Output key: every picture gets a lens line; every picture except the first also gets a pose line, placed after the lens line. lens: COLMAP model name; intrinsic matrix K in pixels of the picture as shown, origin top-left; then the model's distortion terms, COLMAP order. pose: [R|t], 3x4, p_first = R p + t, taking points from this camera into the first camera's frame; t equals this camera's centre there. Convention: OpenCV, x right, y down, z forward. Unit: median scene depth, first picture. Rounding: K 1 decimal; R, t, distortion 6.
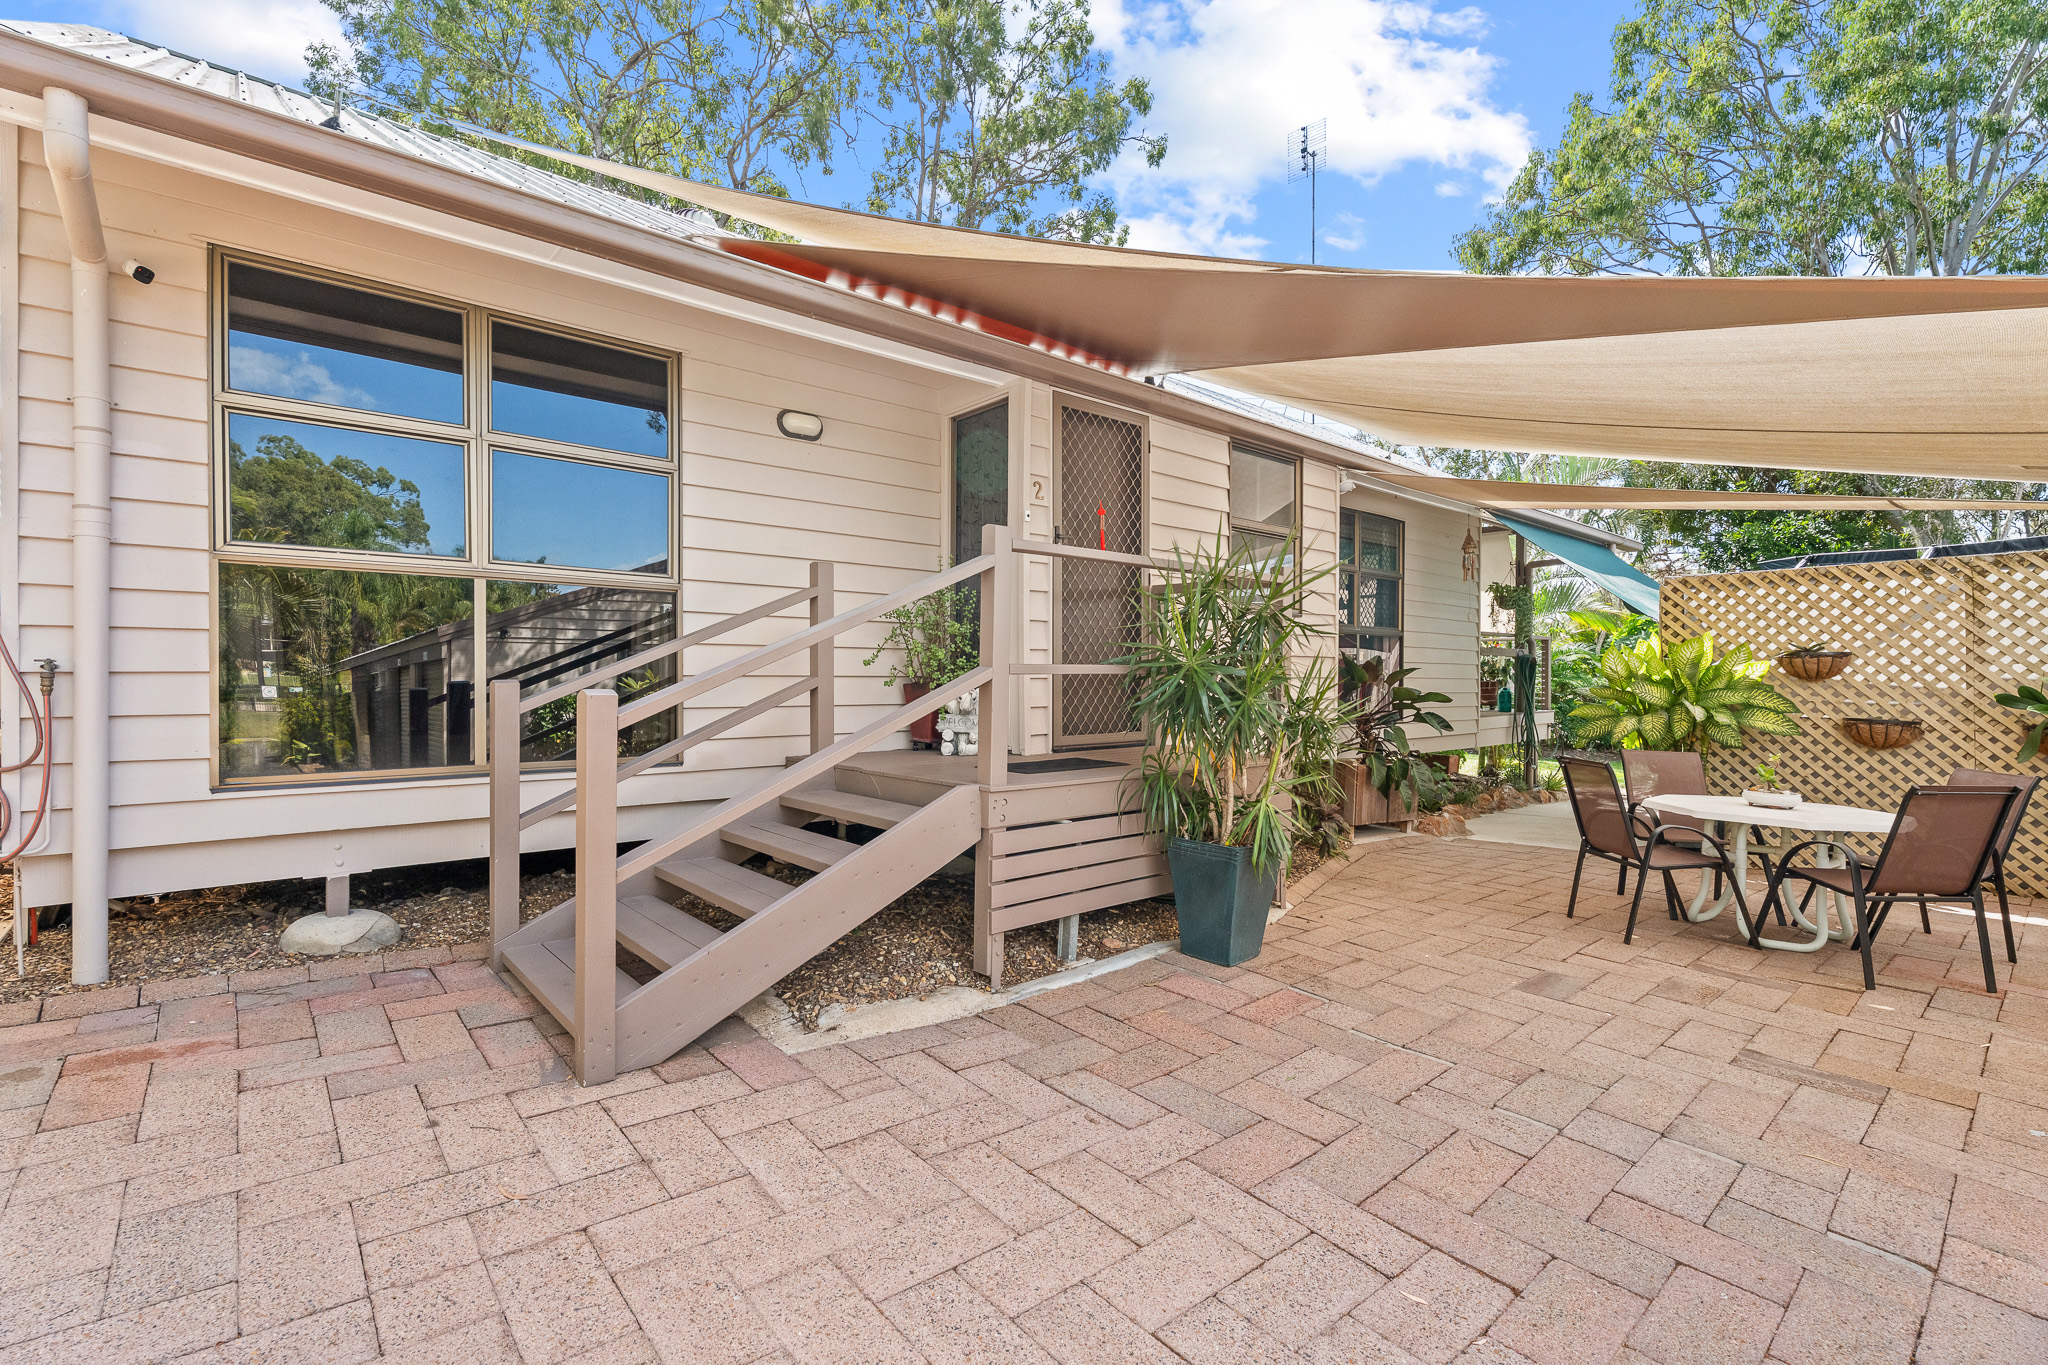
lens RADIAL K [[914.2, 0, 1024.0], [0, 914.2, 682.5], [0, 0, 1]] dist [0.004067, 0.000741]
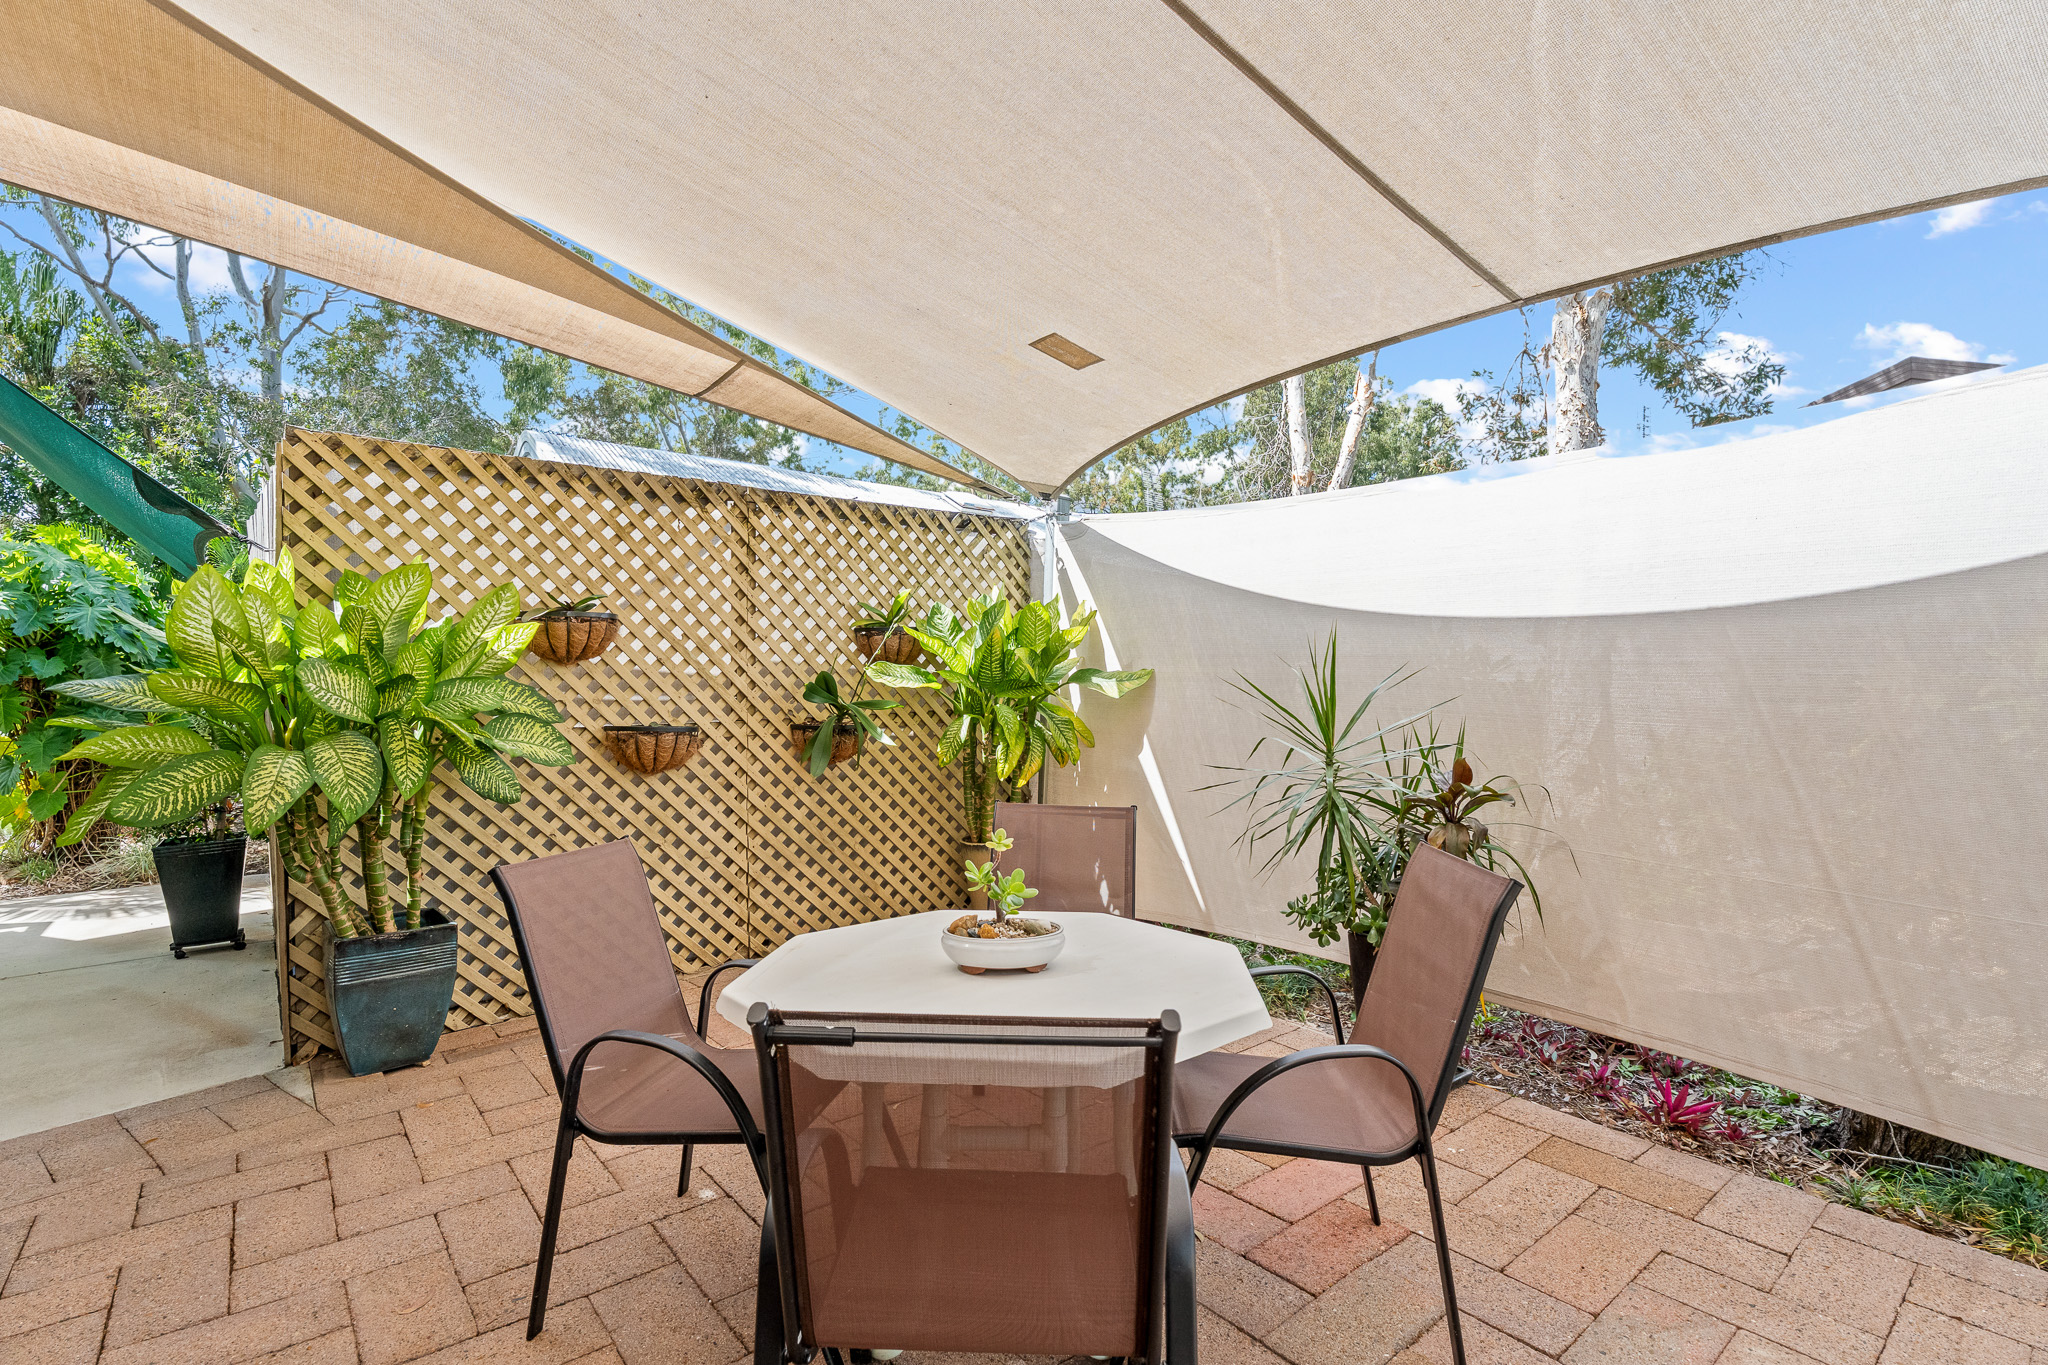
lens RADIAL K [[949.6, 0, 1024.0], [0, 949.6, 682.5], [0, 0, 1]] dist [-0.002305, -0.000168]
pose [[0.034990, -0.007151, 0.999362, 0.291786], [0.008608, 0.999939, 0.006853, 0.008406], [-0.999351, 0.008362, 0.035049, 0.709032]]
